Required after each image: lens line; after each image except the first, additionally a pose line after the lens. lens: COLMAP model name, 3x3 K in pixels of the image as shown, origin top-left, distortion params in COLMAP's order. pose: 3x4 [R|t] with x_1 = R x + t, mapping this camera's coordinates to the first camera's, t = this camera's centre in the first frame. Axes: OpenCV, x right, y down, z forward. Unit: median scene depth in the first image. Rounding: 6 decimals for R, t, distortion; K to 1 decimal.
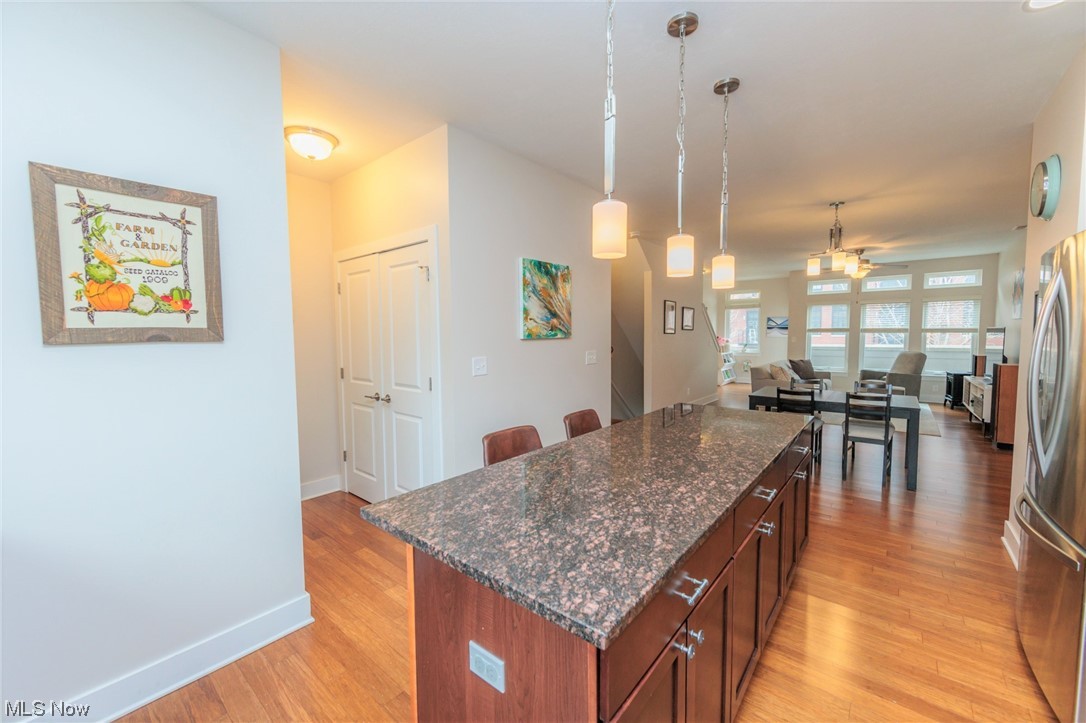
lens RADIAL K [[428.8, 0, 545.8], [0, 428.8, 360.7], [0, 0, 1]] dist [0.001104, 0.000015]
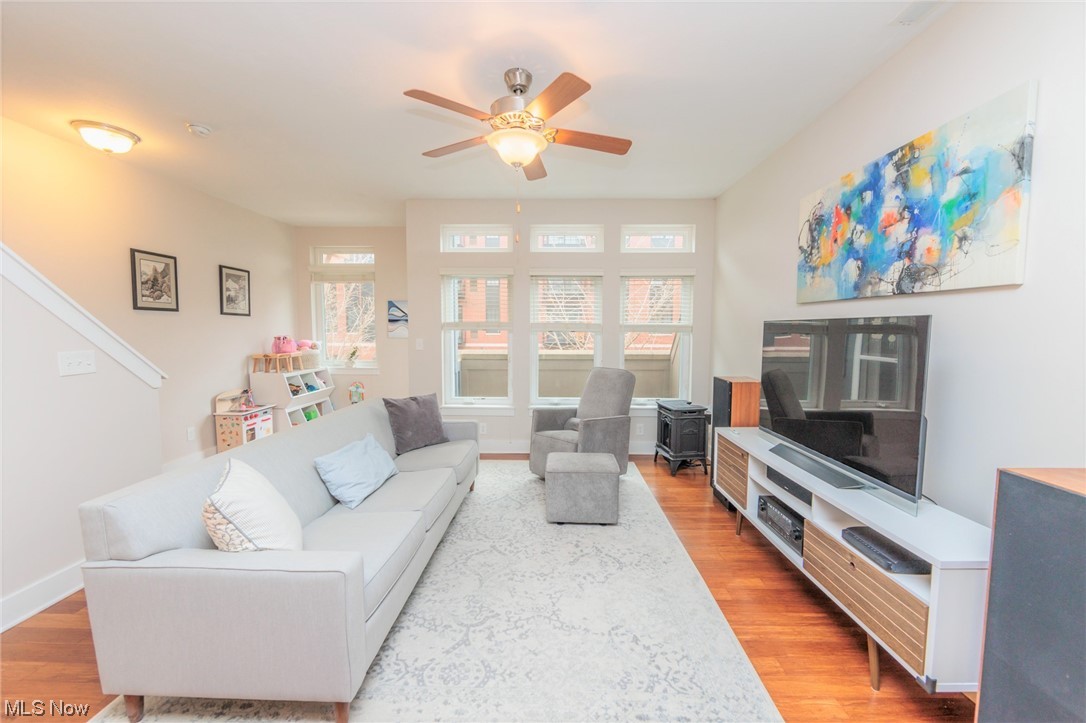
lens RADIAL K [[428.8, 0, 545.8], [0, 428.8, 360.7], [0, 0, 1]] dist [0.001104, 0.000015]
pose [[0.788745, -0.034685, 0.613741, 0.427638], [0.030320, 0.999387, 0.017513, -0.037947], [-0.613972, 0.004795, 0.789313, 0.576816]]
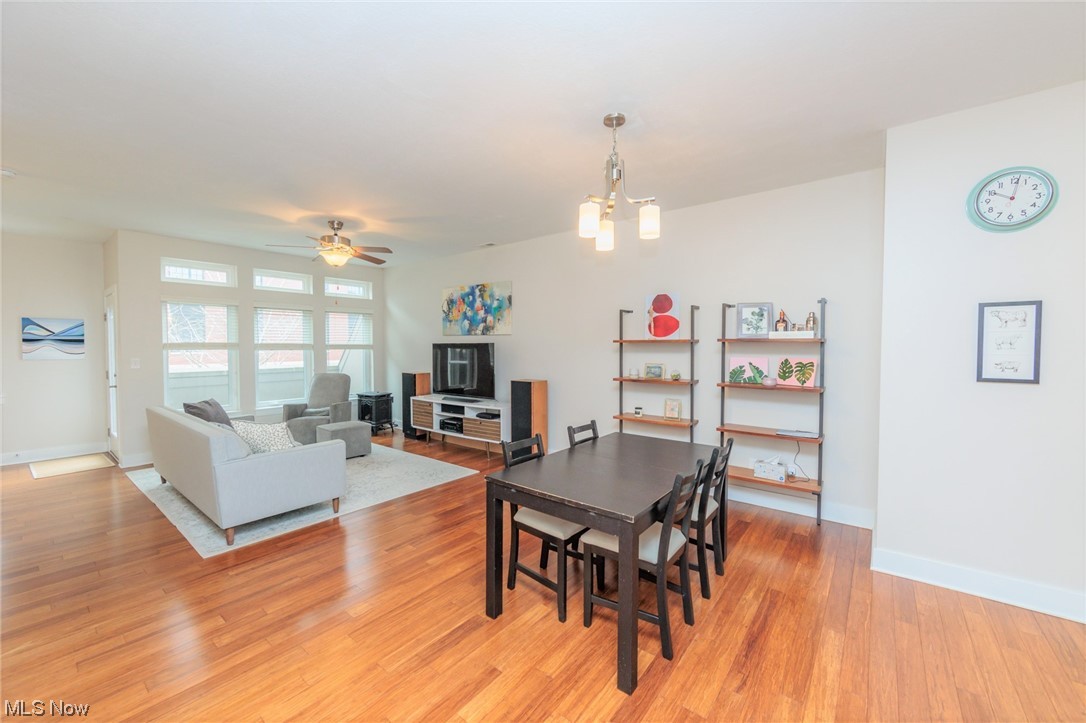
lens RADIAL K [[428.8, 0, 545.8], [0, 428.8, 360.7], [0, 0, 1]] dist [0.001104, 0.000015]
pose [[-0.015221, -0.028162, 0.999487, 0.055876], [0.069118, 0.997183, 0.029150, -0.036377], [-0.997492, 0.069526, -0.013232, 0.556612]]
